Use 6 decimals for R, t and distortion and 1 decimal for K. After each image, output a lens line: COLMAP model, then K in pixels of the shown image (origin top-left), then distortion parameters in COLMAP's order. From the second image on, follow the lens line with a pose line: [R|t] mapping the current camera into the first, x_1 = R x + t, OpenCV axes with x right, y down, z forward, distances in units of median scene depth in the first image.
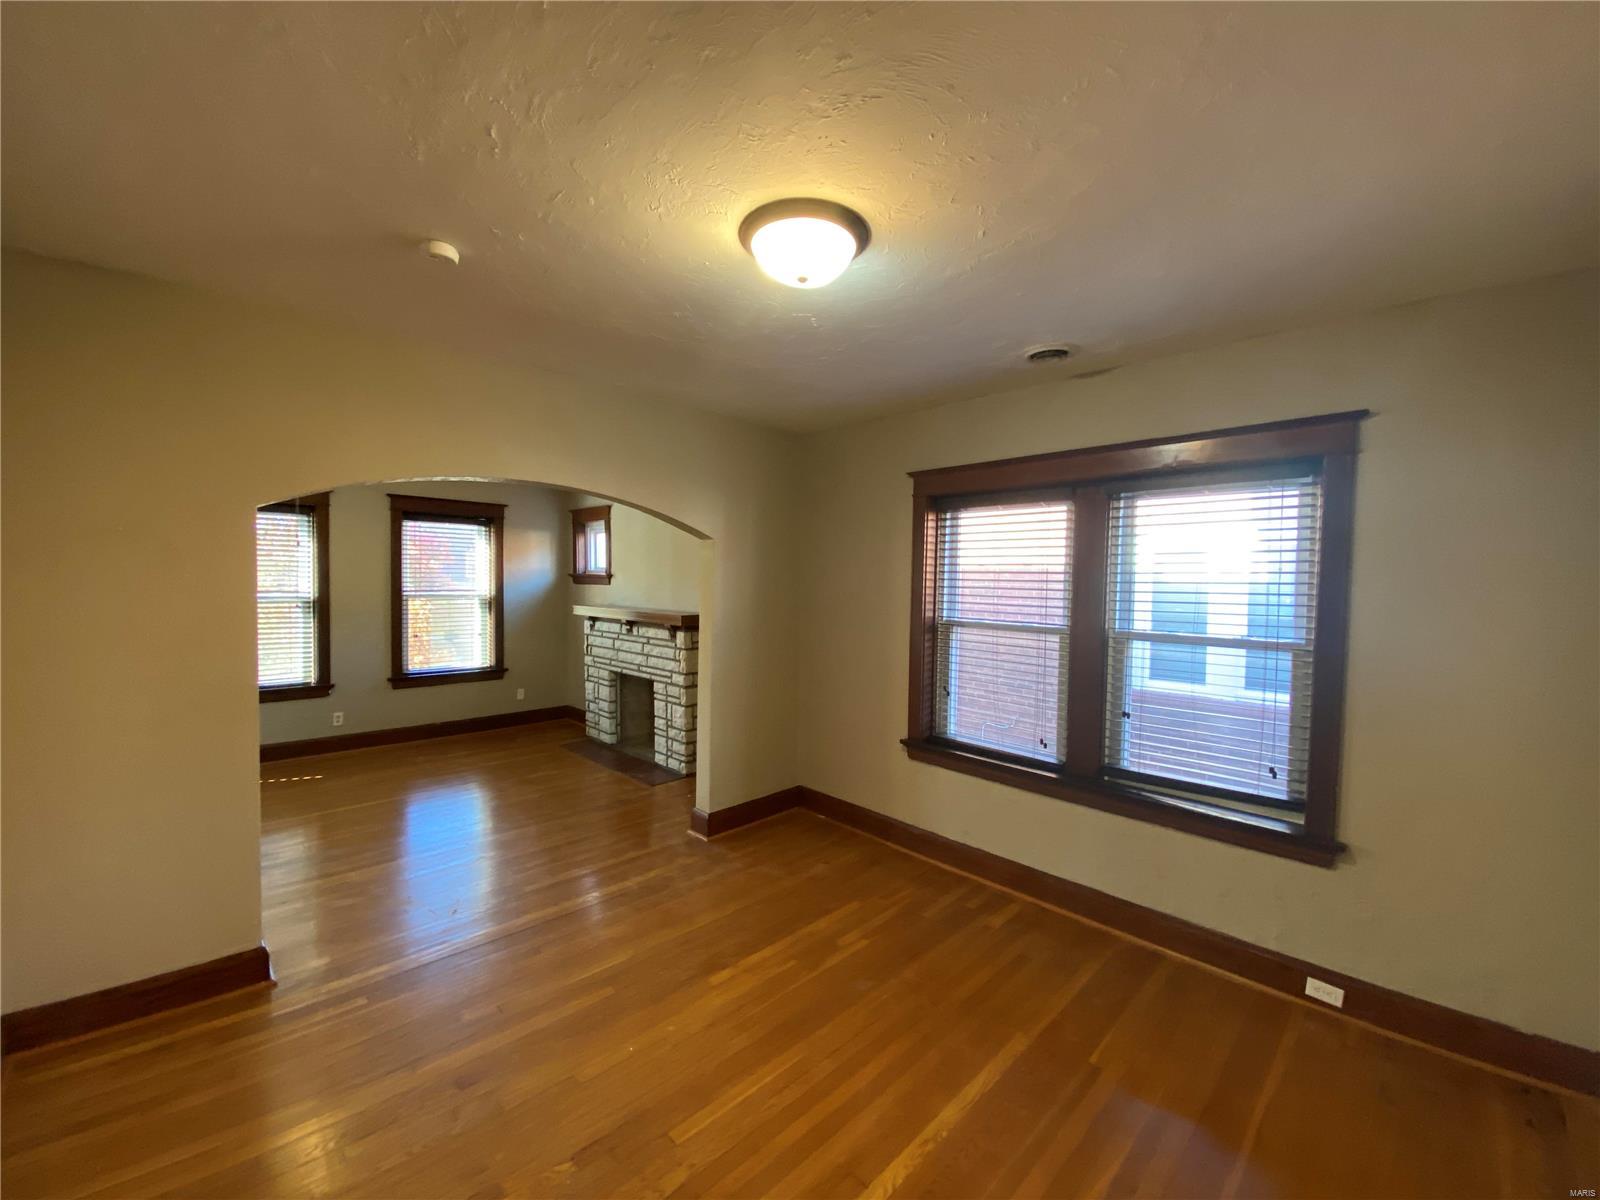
lens RADIAL K [[620.4, 0, 800.0], [0, 620.4, 600.0], [0, 0, 1]] dist [-0.000103, -0.000216]
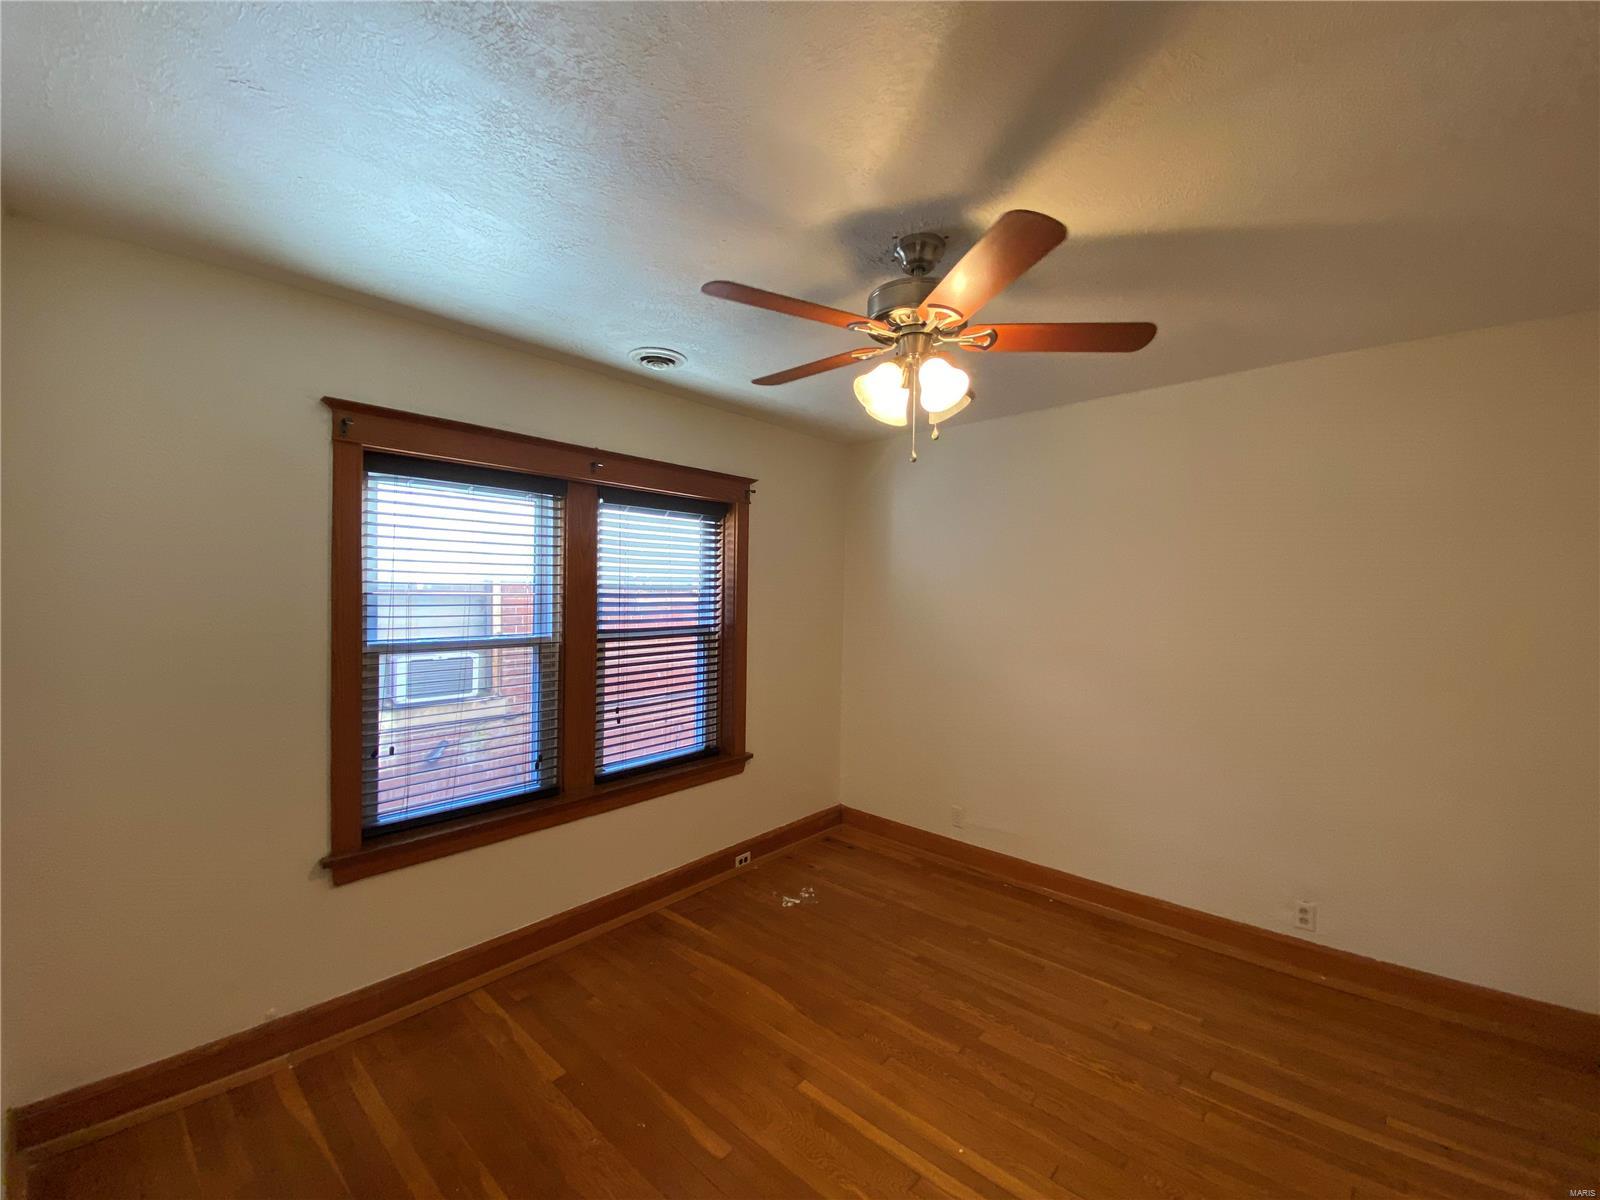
lens RADIAL K [[647.7, 0, 800.0], [0, 647.7, 600.0], [0, 0, 1]] dist [0.002704, 0.000236]
pose [[-0.070416, -0.023219, 0.997247, -0.302506], [0.029485, 0.999244, 0.025347, -0.012363], [-0.997082, 0.031189, -0.069678, 0.390193]]
